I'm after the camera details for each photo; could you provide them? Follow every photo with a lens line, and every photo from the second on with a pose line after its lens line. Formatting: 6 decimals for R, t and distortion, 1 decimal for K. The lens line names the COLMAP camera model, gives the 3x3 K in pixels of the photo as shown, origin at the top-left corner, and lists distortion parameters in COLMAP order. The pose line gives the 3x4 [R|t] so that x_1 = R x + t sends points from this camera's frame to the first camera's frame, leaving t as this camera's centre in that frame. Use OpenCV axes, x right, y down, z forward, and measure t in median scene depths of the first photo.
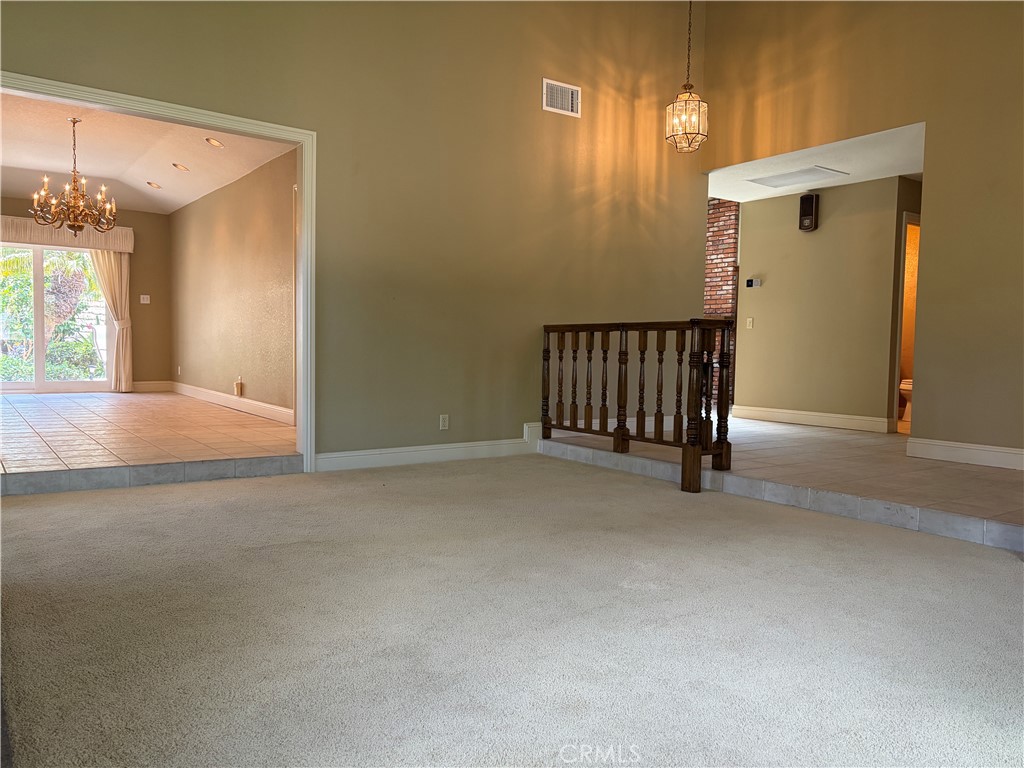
lens RADIAL K [[773.4, 0, 519.7], [0, 773.4, 382.2], [0, 0, 1]] dist [0.062261, -0.072052]
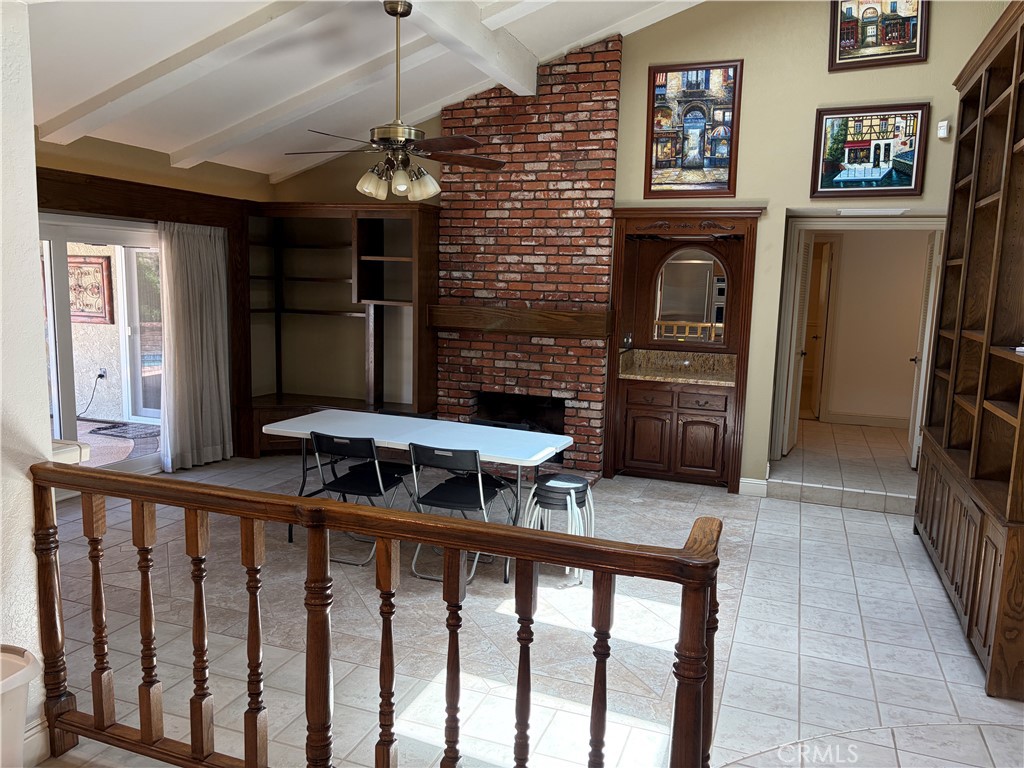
lens RADIAL K [[773.4, 0, 514.1], [0, 773.4, 389.5], [0, 0, 1]] dist [0.062261, -0.072052]
pose [[0.837675, -0.075961, 0.540861, -0.052767], [0.017864, 0.993562, 0.111873, -0.089680], [-0.545877, -0.084051, 0.833639, 0.604527]]
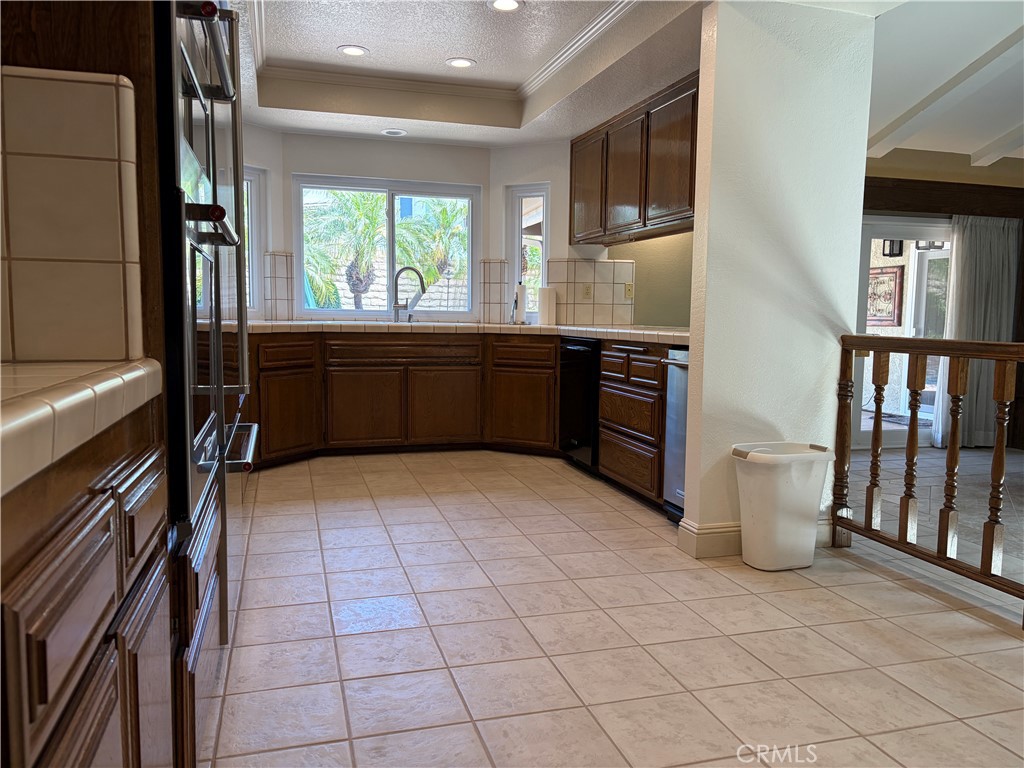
lens RADIAL K [[773.4, 0, 514.1], [0, 773.4, 393.7], [0, 0, 1]] dist [0.062261, -0.072052]
pose [[0.939645, 0.021685, -0.341463, -0.063366], [-0.007647, 0.999071, 0.042404, -0.042766], [0.342065, -0.037233, 0.938938, 0.529599]]
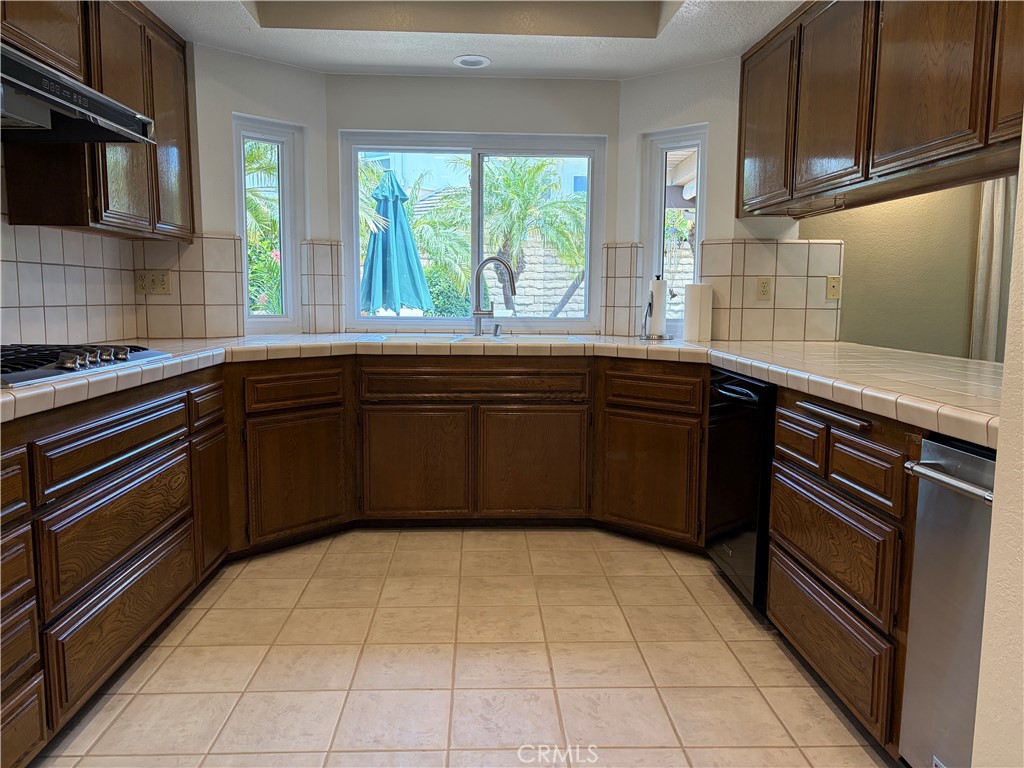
lens RADIAL K [[773.4, 0, 511.8], [0, 773.4, 385.2], [0, 0, 1]] dist [0.062261, -0.072052]
pose [[0.829740, 0.046421, -0.556216, -0.093211], [-0.017705, 0.998223, 0.056897, -0.062971], [0.557869, -0.037362, 0.829088, 0.676175]]
